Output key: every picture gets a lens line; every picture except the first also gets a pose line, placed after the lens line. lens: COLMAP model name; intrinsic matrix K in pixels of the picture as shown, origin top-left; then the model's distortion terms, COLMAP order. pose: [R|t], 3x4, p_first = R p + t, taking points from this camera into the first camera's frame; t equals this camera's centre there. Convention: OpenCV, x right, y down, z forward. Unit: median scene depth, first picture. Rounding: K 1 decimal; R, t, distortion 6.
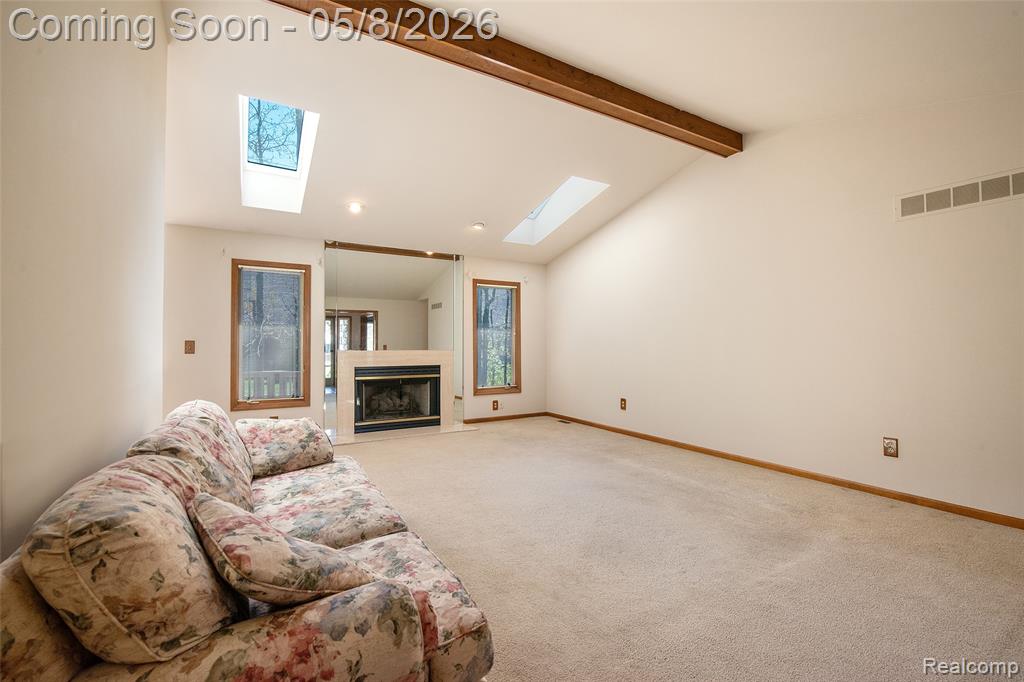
lens RADIAL K [[448.6, 0, 539.5], [0, 448.6, 345.0], [0, 0, 1]] dist [-0.004771, -0.000302]
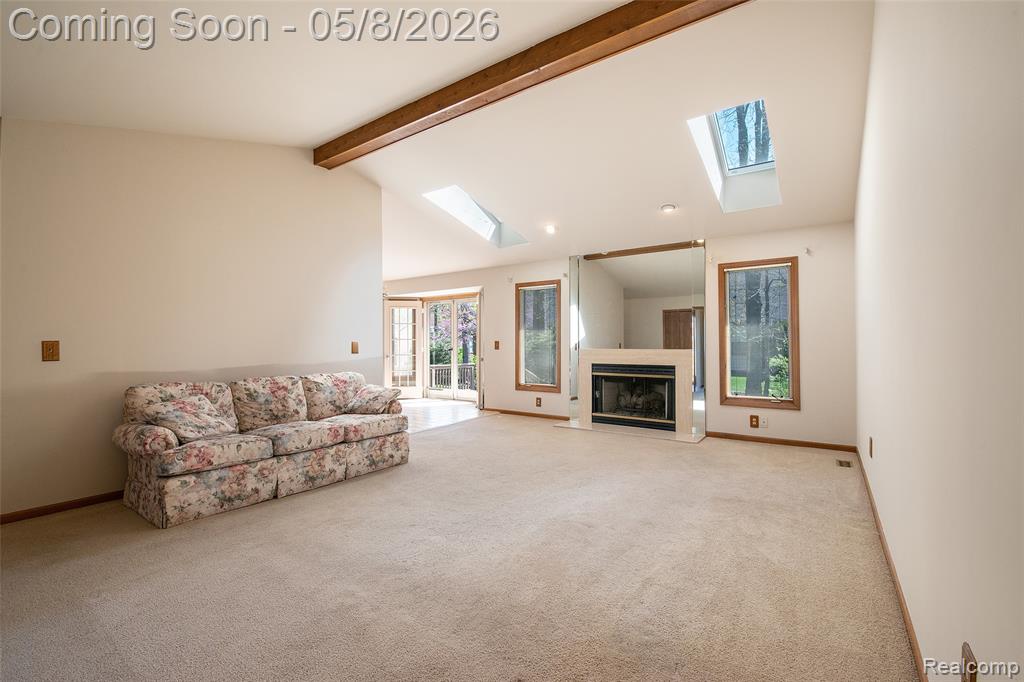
lens RADIAL K [[438.9, 0, 469.3], [0, 438.9, 341.8], [0, 0, 1]] dist [0.000124, -0.000090]
pose [[0.359848, -0.004242, -0.933001, 0.475706], [0.000823, 0.999991, -0.004229, -0.000569], [0.933010, 0.000753, 0.359848, 0.293536]]
